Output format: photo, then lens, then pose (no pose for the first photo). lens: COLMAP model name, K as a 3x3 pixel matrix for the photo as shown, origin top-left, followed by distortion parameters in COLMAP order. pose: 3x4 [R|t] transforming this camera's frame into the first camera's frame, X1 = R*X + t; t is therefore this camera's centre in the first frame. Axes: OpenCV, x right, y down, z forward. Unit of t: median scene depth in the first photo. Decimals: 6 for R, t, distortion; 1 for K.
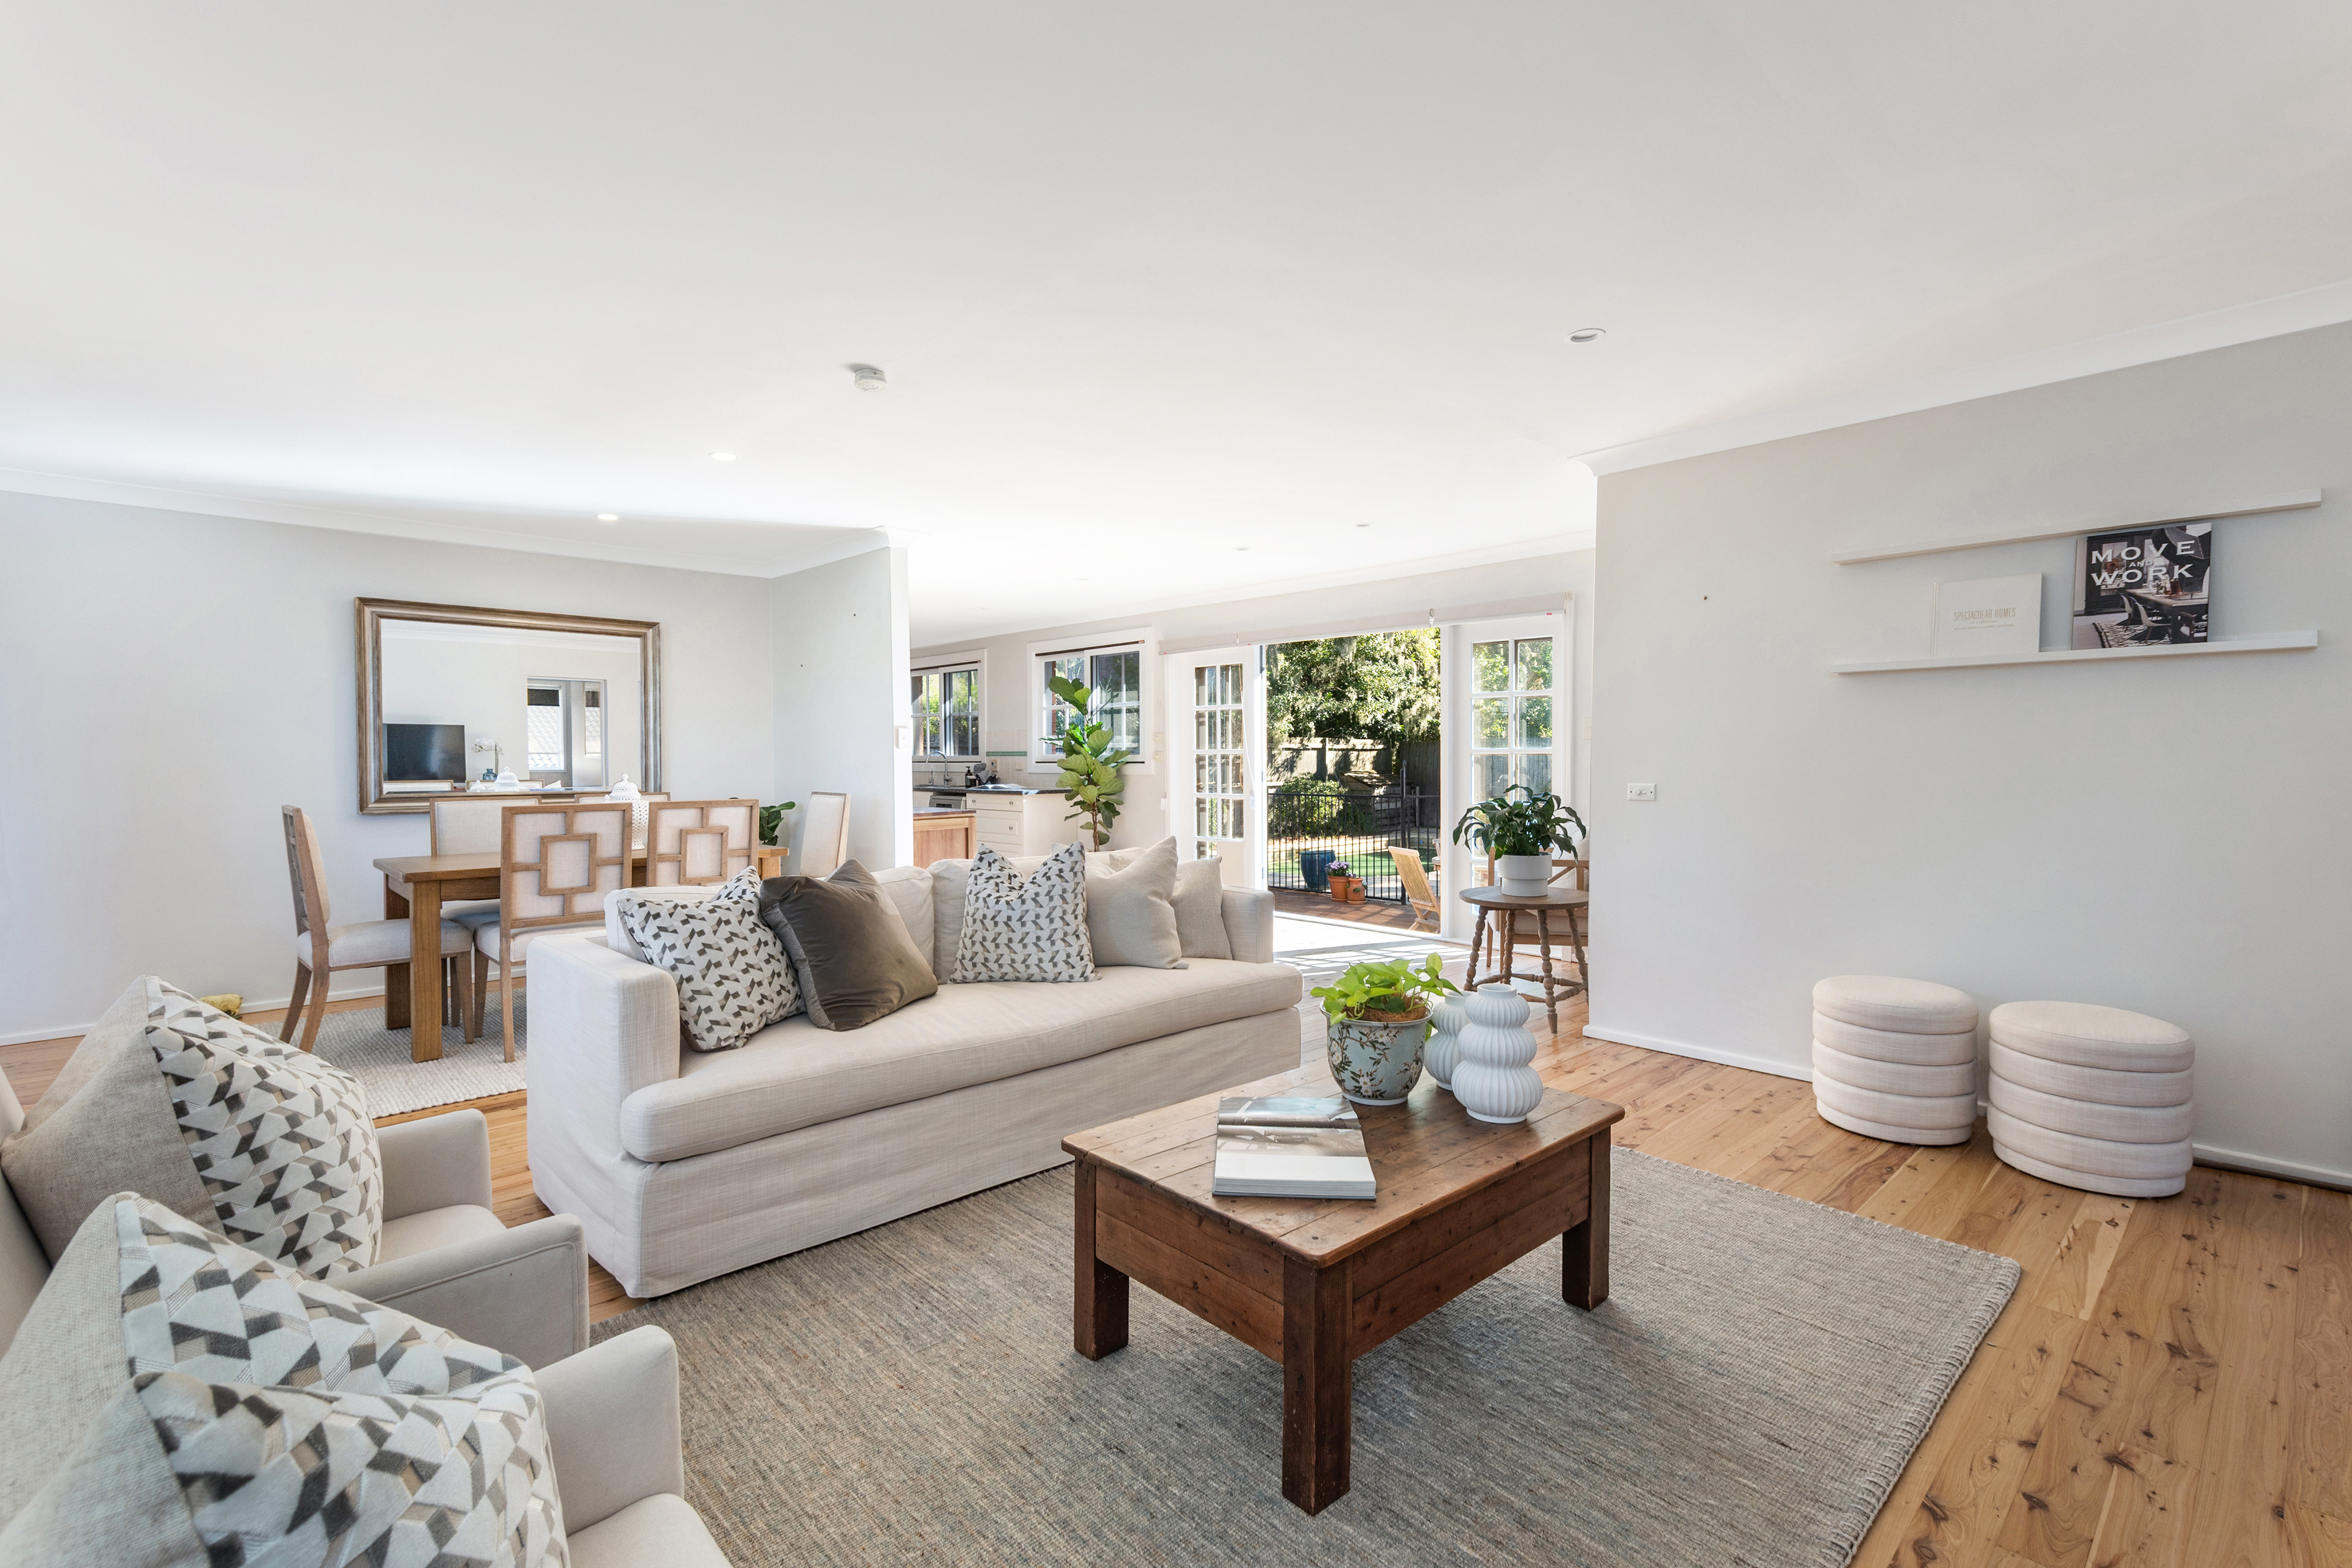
lens RADIAL K [[1080.9, 0, 1176.0], [0, 1080.9, 784.0], [0, 0, 1]] dist [0.000720, 0.000072]
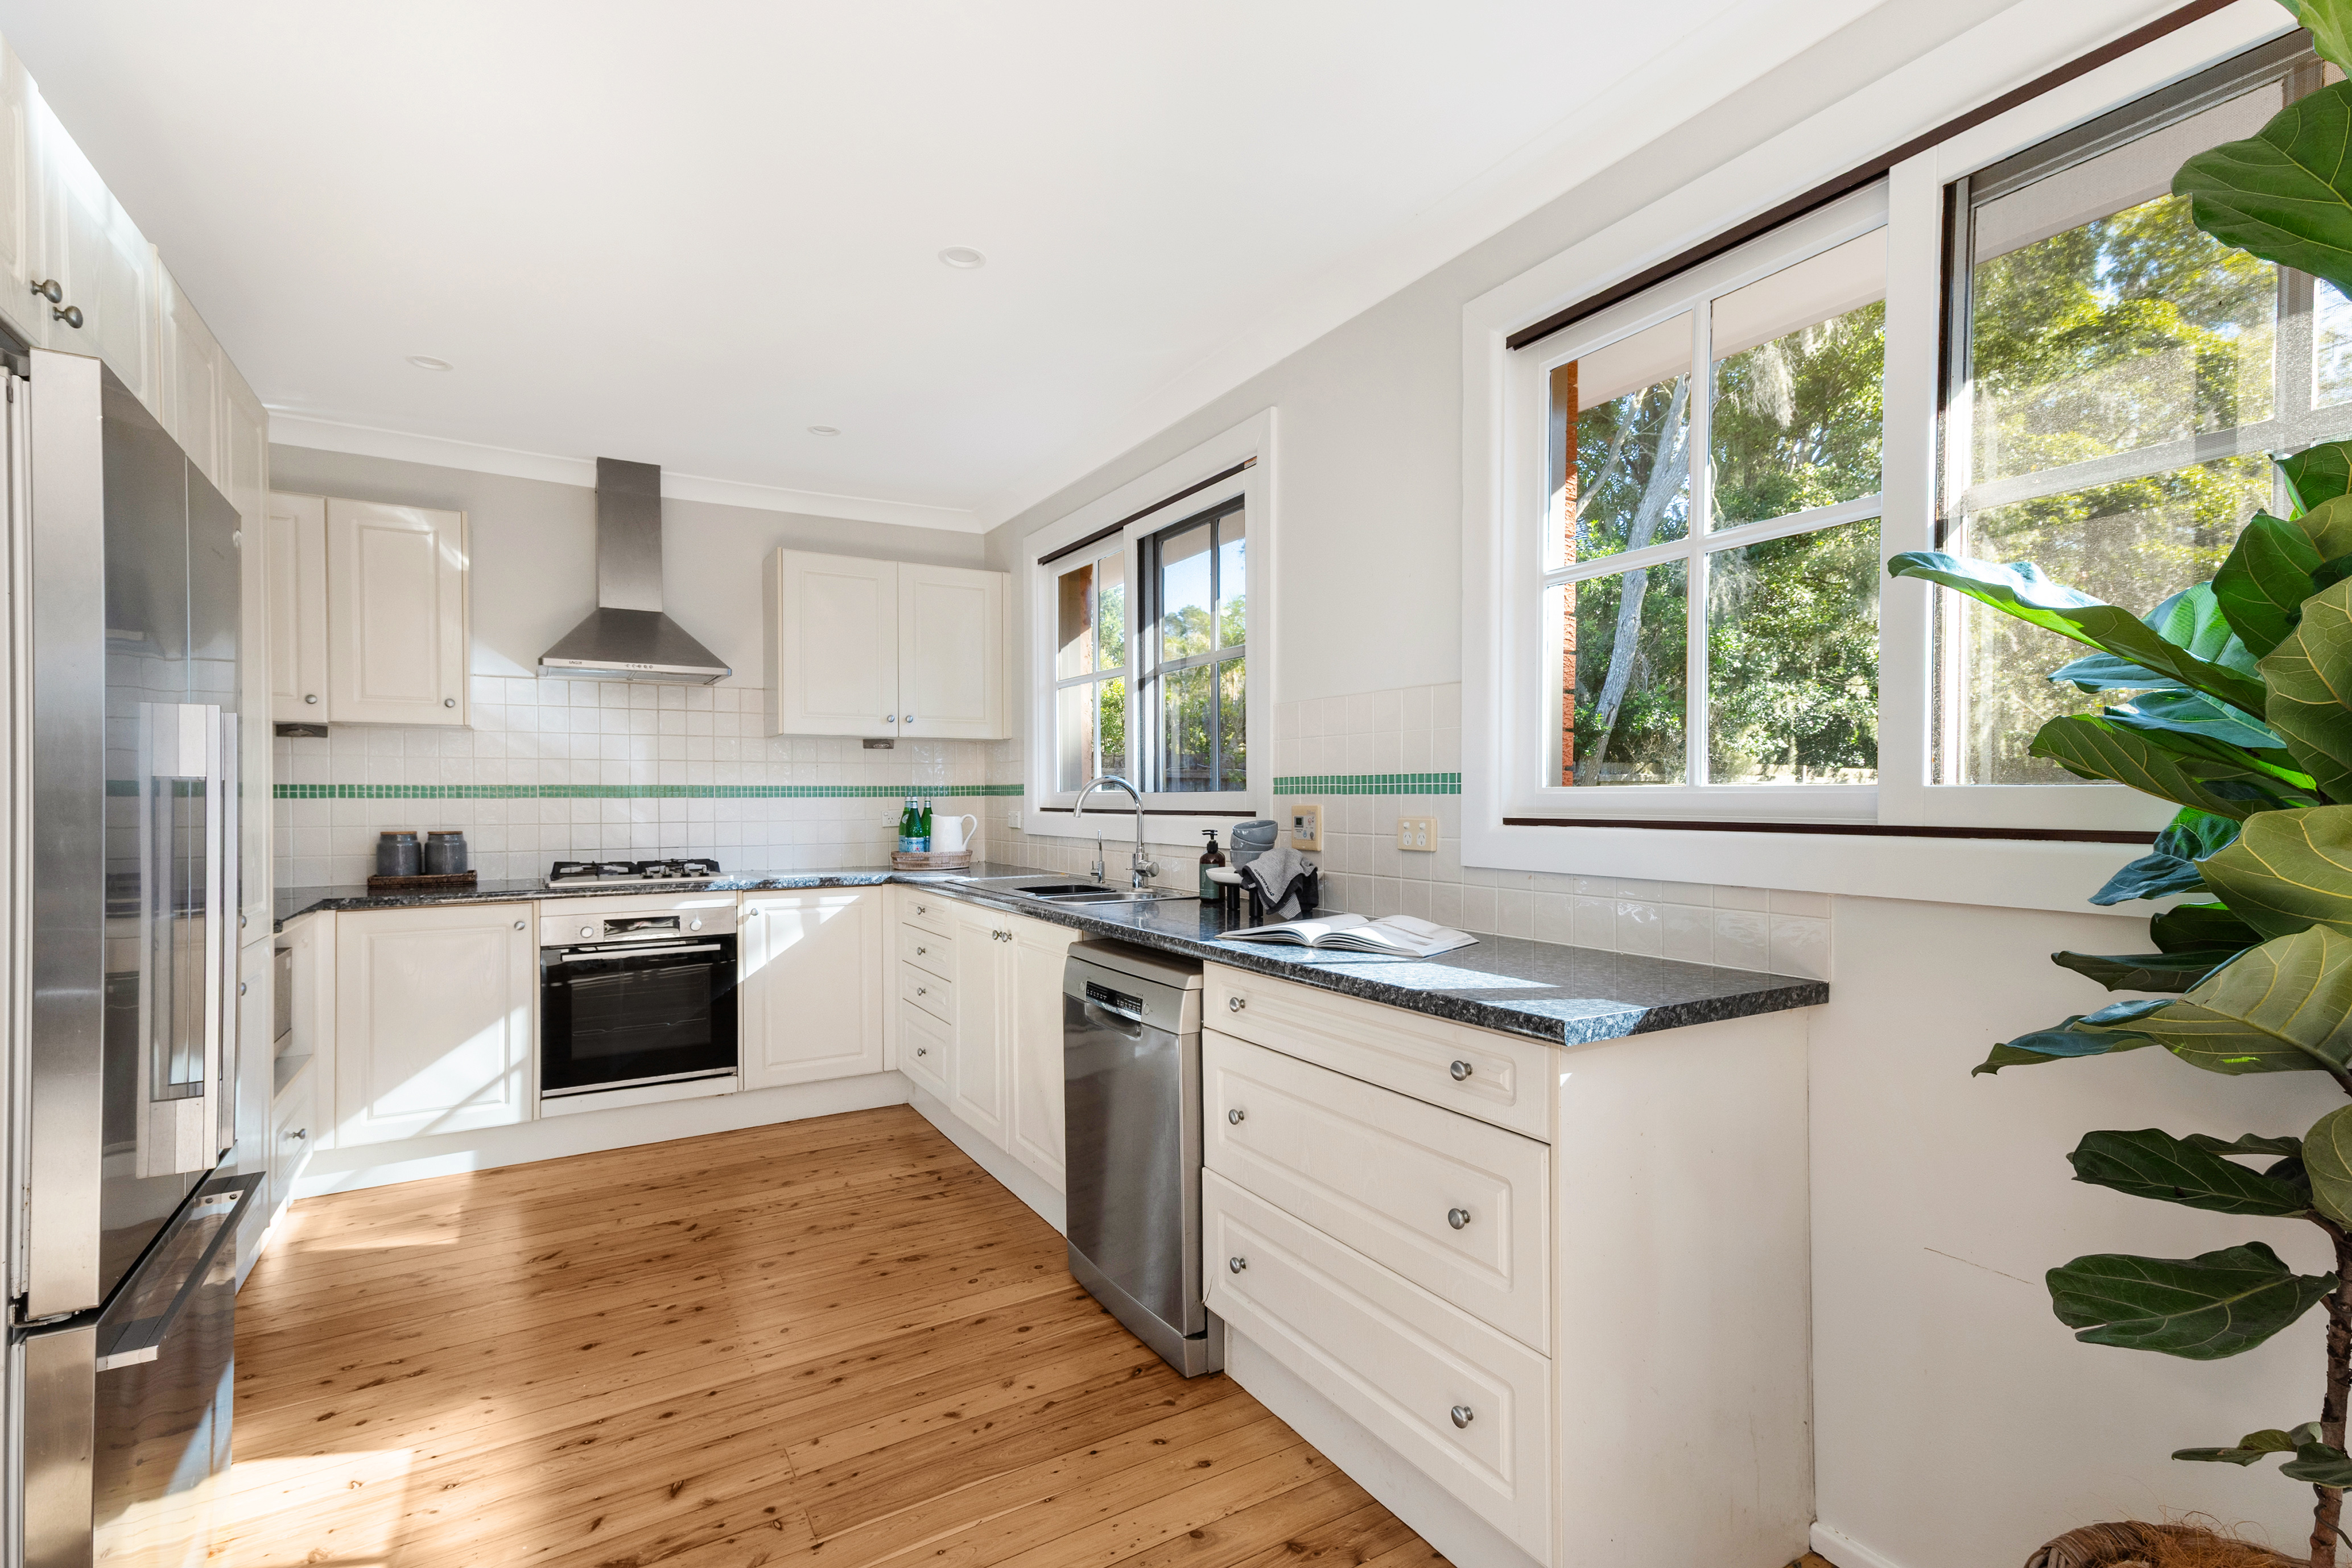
lens RADIAL K [[1080.9, 0, 1176.0], [0, 1080.9, 784.0], [0, 0, 1]] dist [0.000720, 0.000072]
pose [[0.975096, -0.002899, -0.221762, -0.138852], [-0.004762, 0.999410, -0.034004, -0.018871], [0.221730, 0.034213, 0.974508, 0.725246]]
